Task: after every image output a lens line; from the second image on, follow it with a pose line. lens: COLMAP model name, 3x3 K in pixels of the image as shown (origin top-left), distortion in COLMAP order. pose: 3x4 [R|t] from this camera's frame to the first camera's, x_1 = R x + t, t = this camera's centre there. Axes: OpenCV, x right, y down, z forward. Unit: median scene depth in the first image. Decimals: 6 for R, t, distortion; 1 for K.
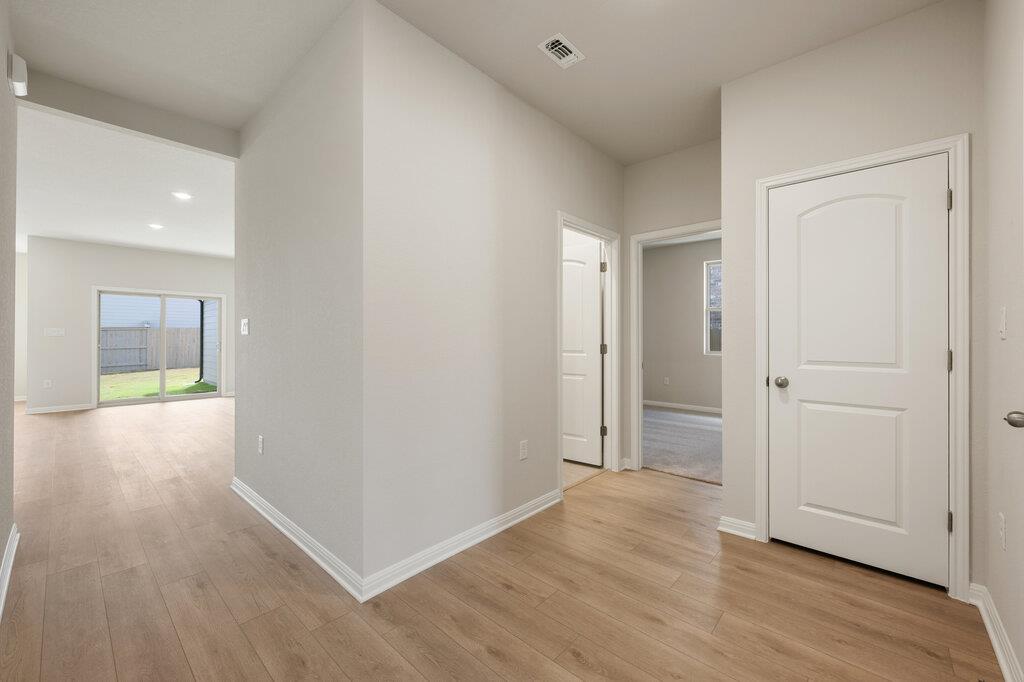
lens RADIAL K [[405.1, 0, 510.1], [0, 405.1, 340.9], [0, 0, 1]] dist [-0.002260, -0.000389]
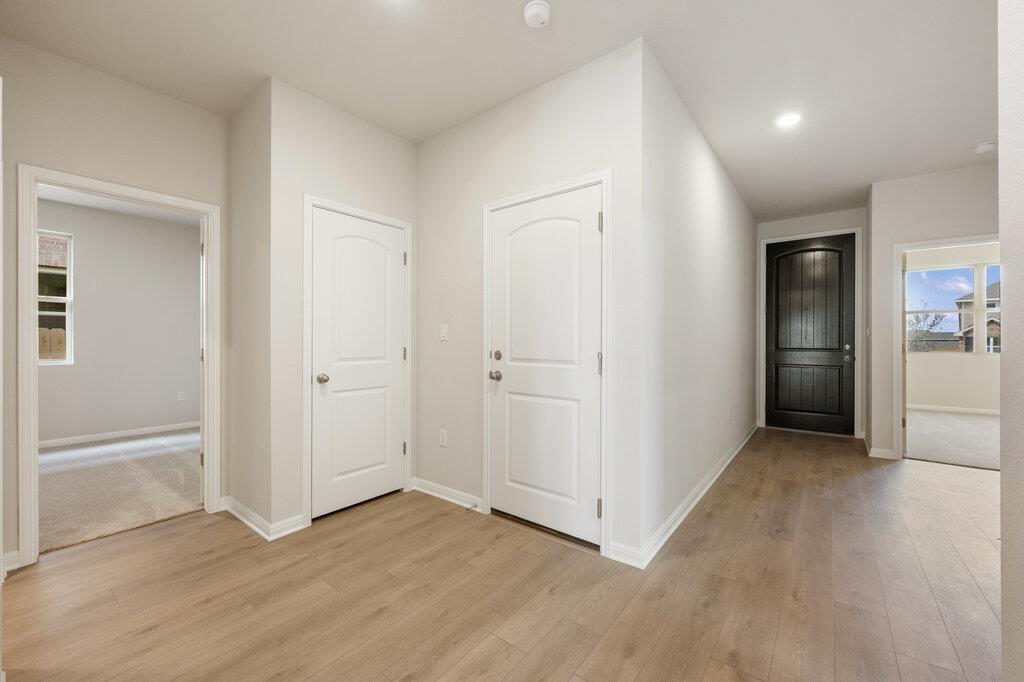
lens RADIAL K [[405.1, 0, 510.1], [0, 405.1, 340.9], [0, 0, 1]] dist [-0.002260, -0.000389]
pose [[-0.068338, -0.004762, 0.997651, -0.534511], [0.006550, 0.999965, 0.005221, -0.007591], [-0.997641, 0.006891, -0.068304, 0.559686]]
